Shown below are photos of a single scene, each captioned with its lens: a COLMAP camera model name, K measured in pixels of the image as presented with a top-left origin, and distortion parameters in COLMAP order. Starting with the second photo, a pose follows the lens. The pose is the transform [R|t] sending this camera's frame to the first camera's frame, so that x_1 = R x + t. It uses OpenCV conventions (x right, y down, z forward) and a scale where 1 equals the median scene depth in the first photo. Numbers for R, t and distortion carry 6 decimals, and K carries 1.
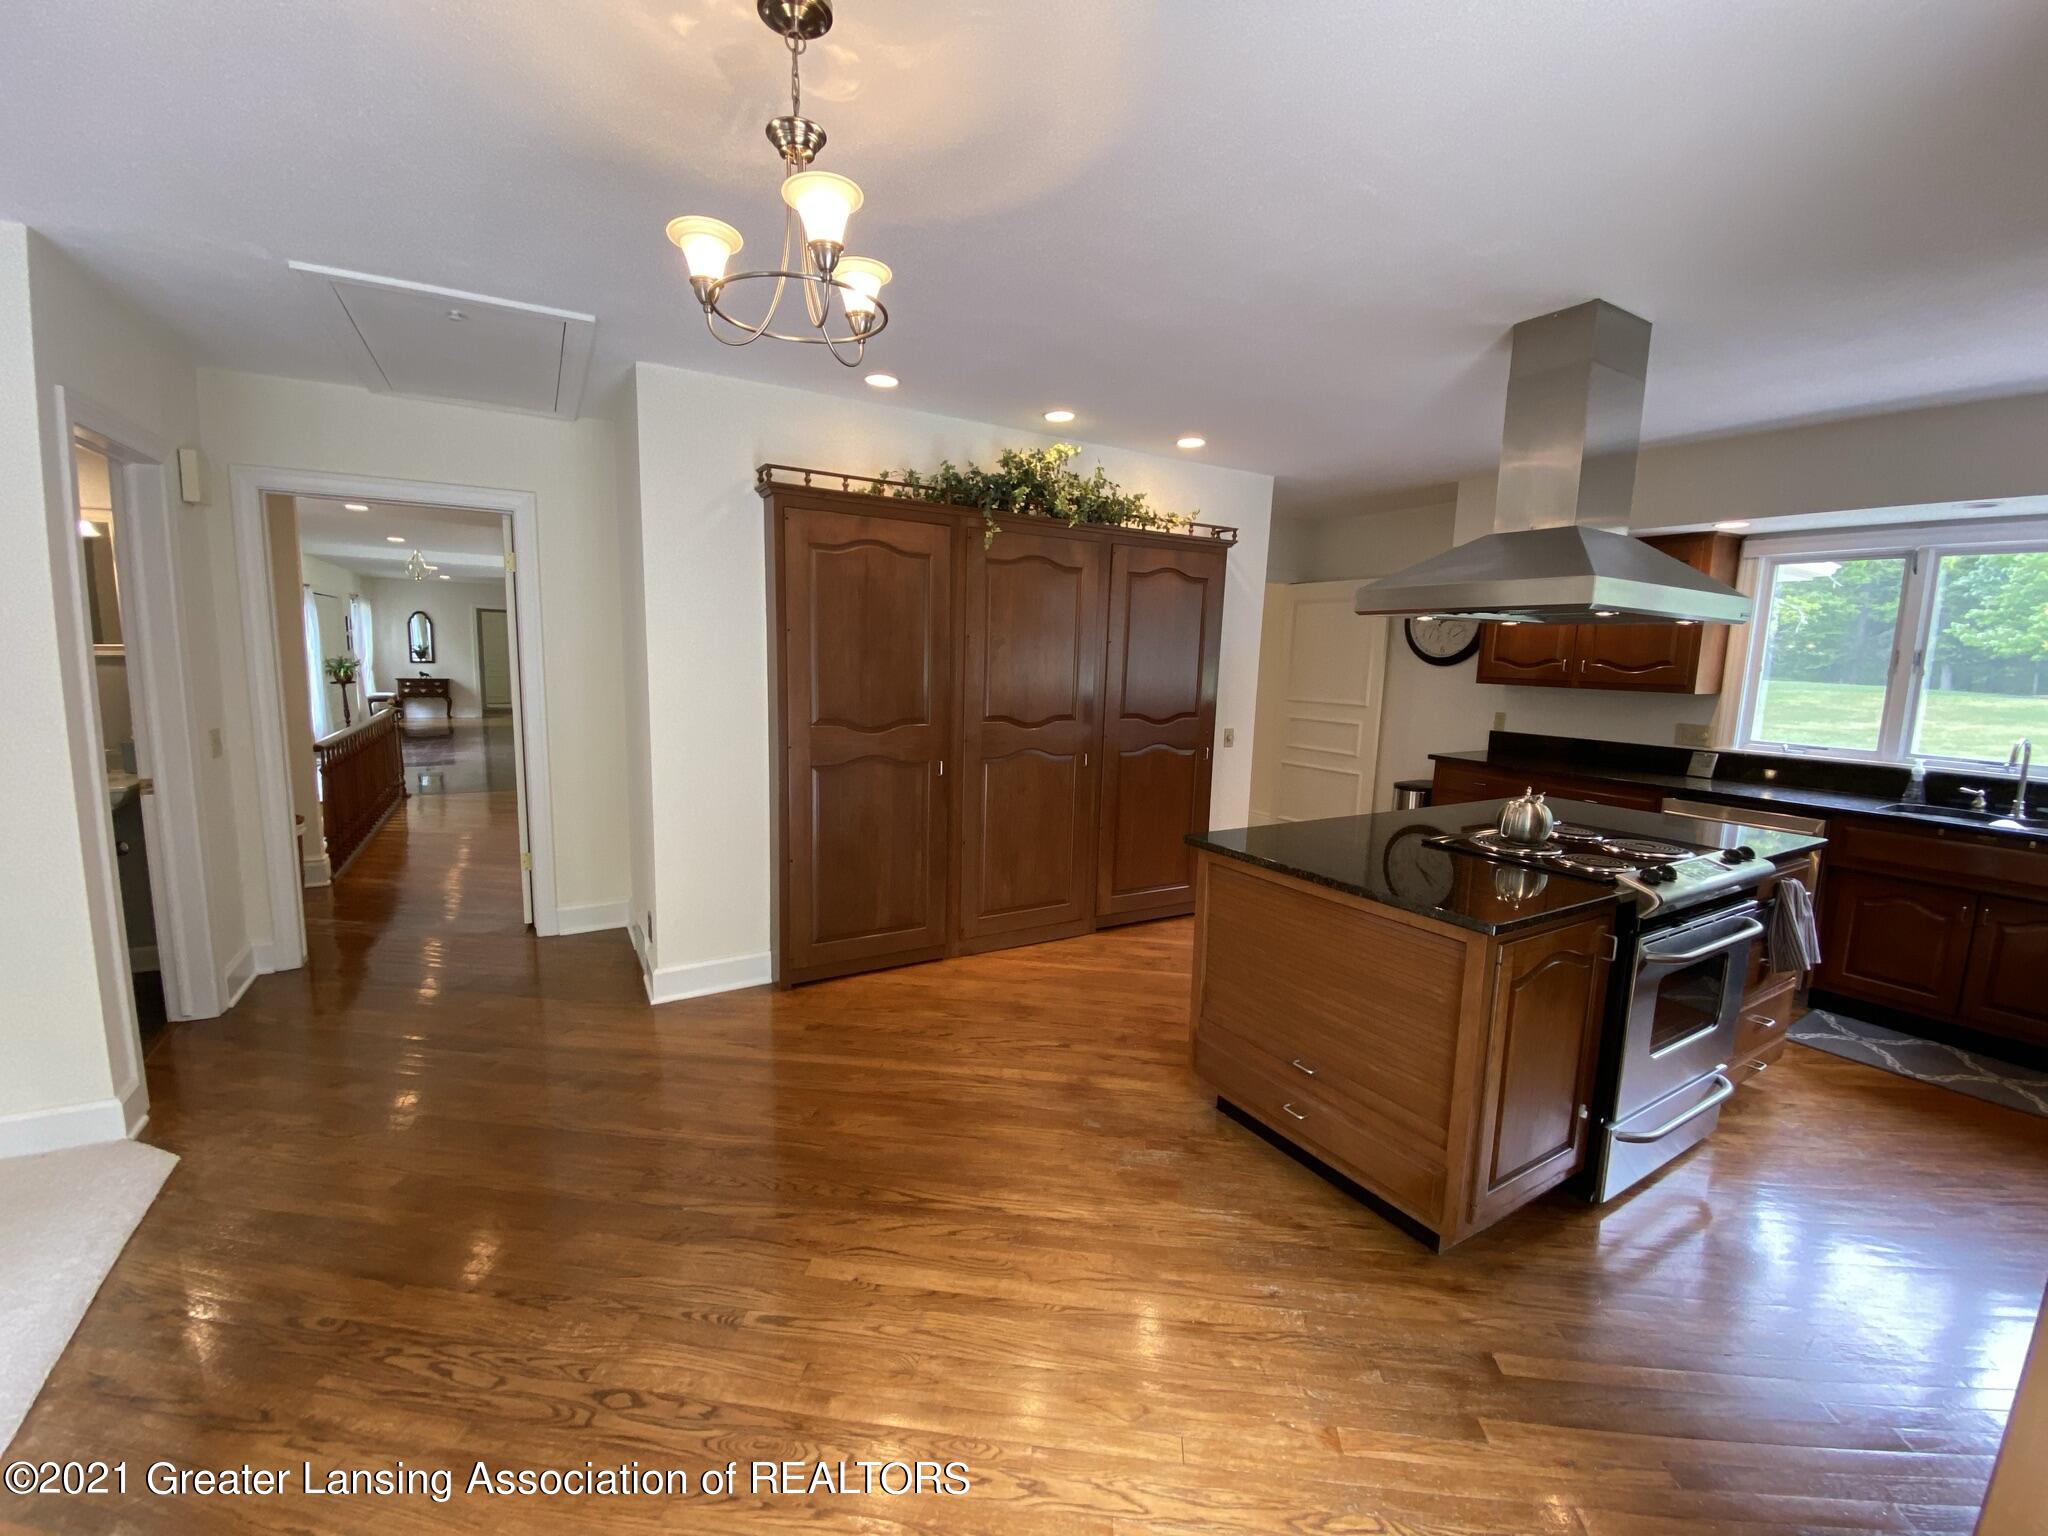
lens RADIAL K [[821.4, 0, 1019.7], [0, 821.4, 760.9], [0, 0, 1]] dist [-0.001180, -0.003229]
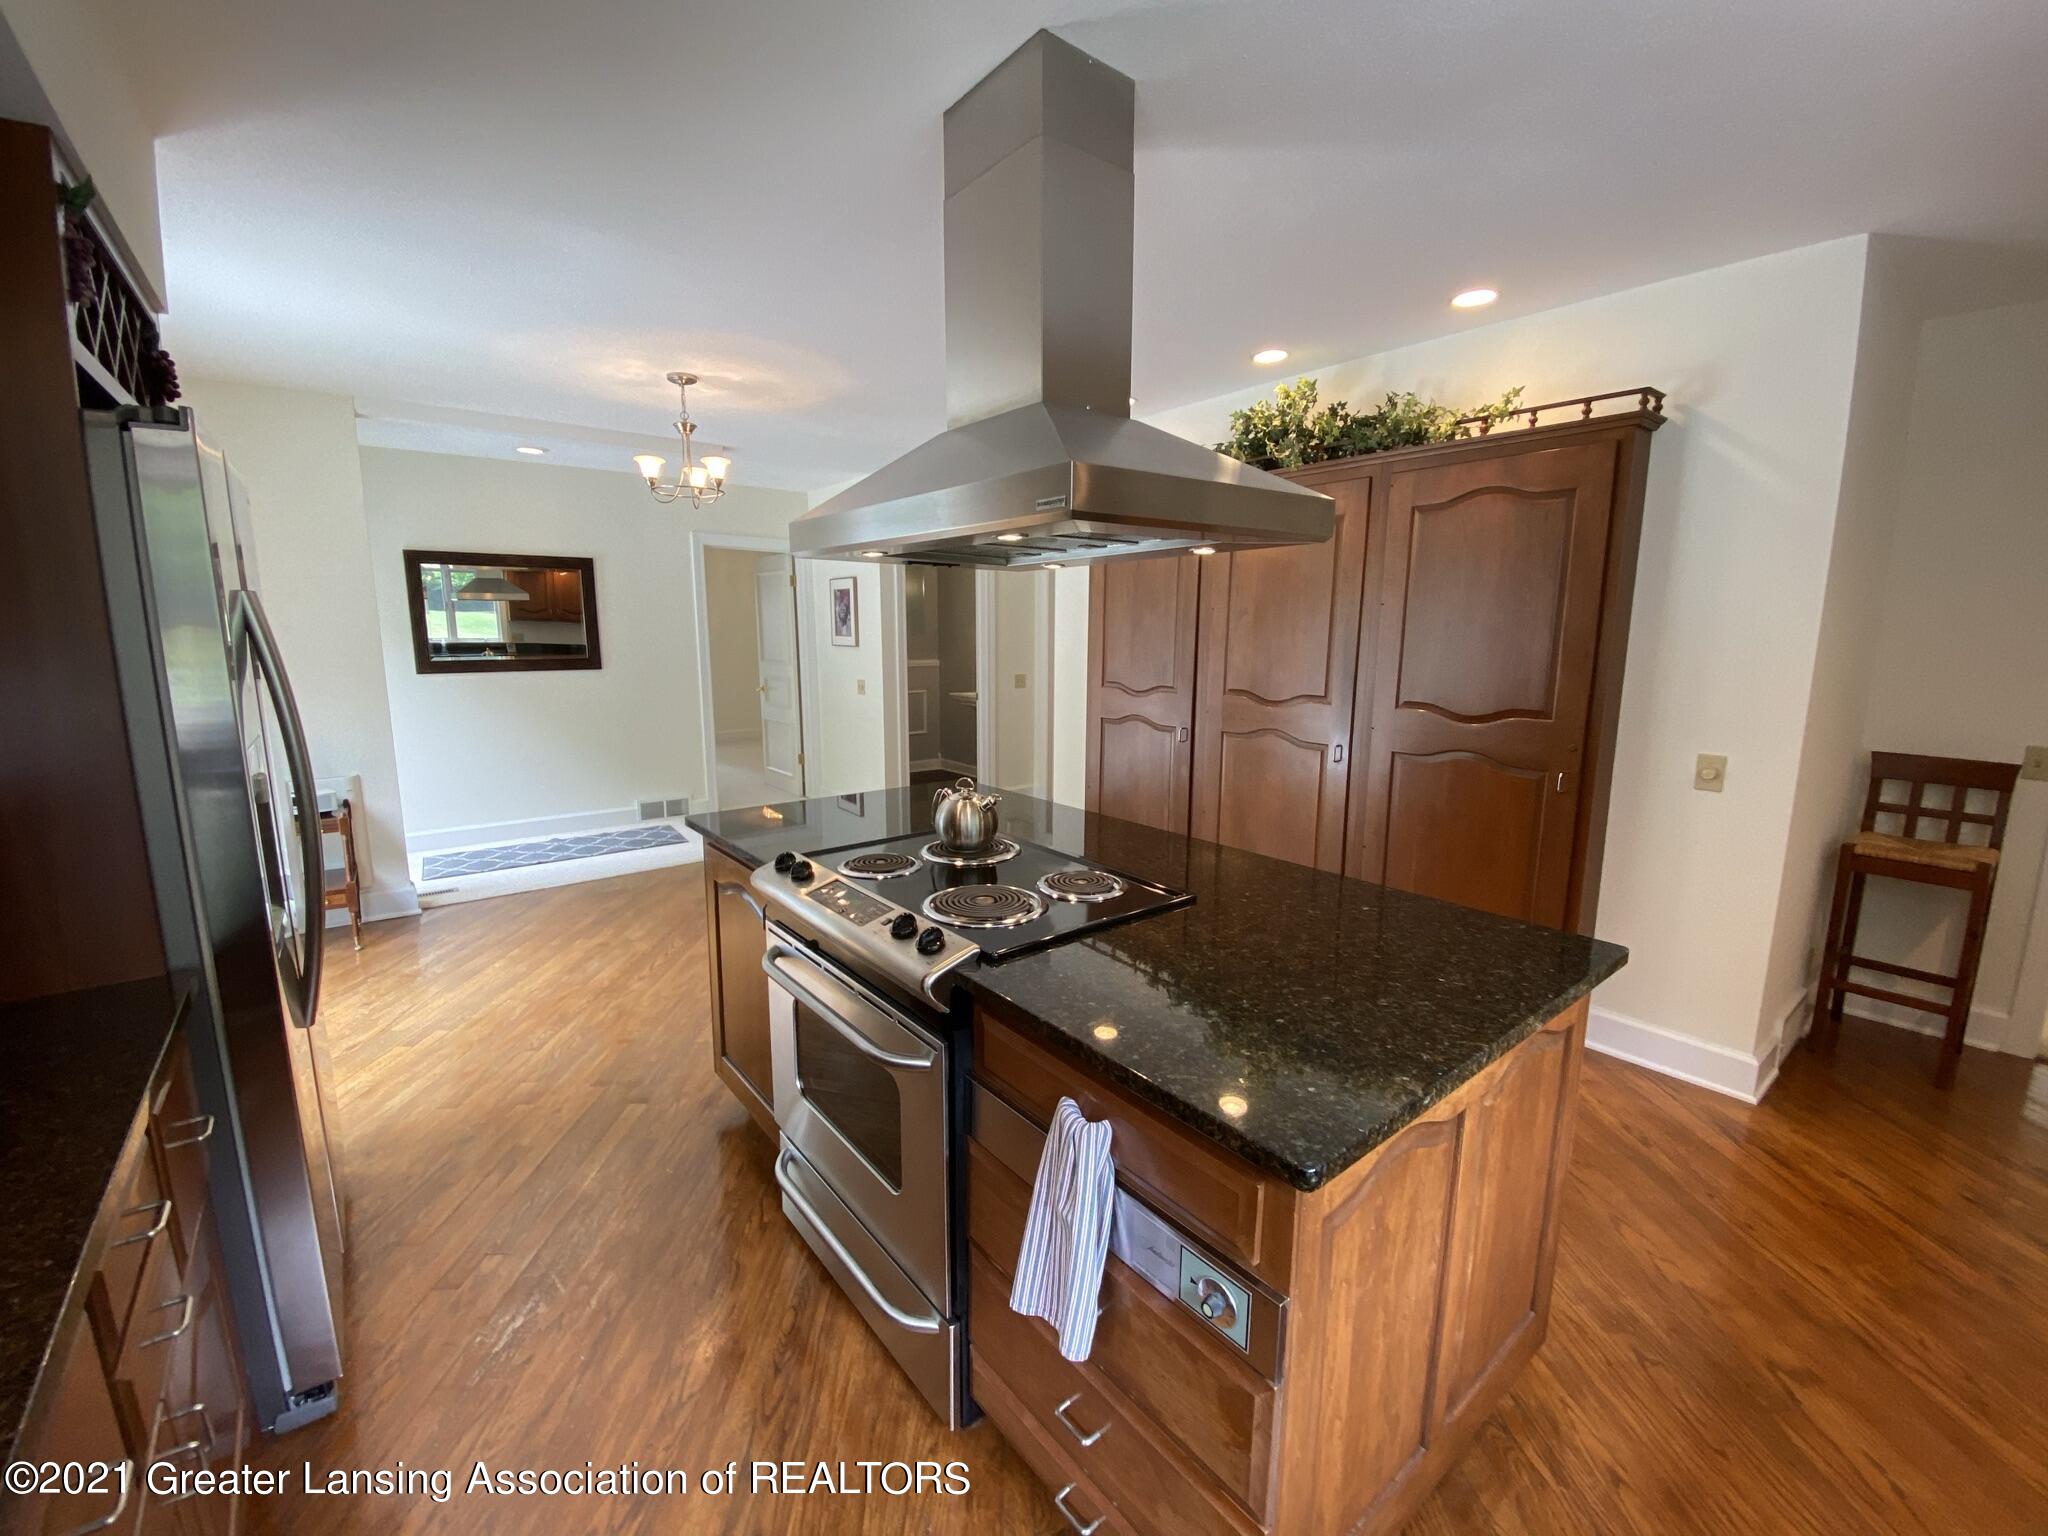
lens RADIAL K [[821.4, 0, 1019.3], [0, 821.4, 770.3], [0, 0, 1]] dist [-0.001180, -0.003229]
pose [[0.145782, 0.152958, -0.977421, 0.800156], [-0.114439, 0.983951, 0.136911, -0.058163], [0.982676, 0.091896, 0.160947, 0.539155]]
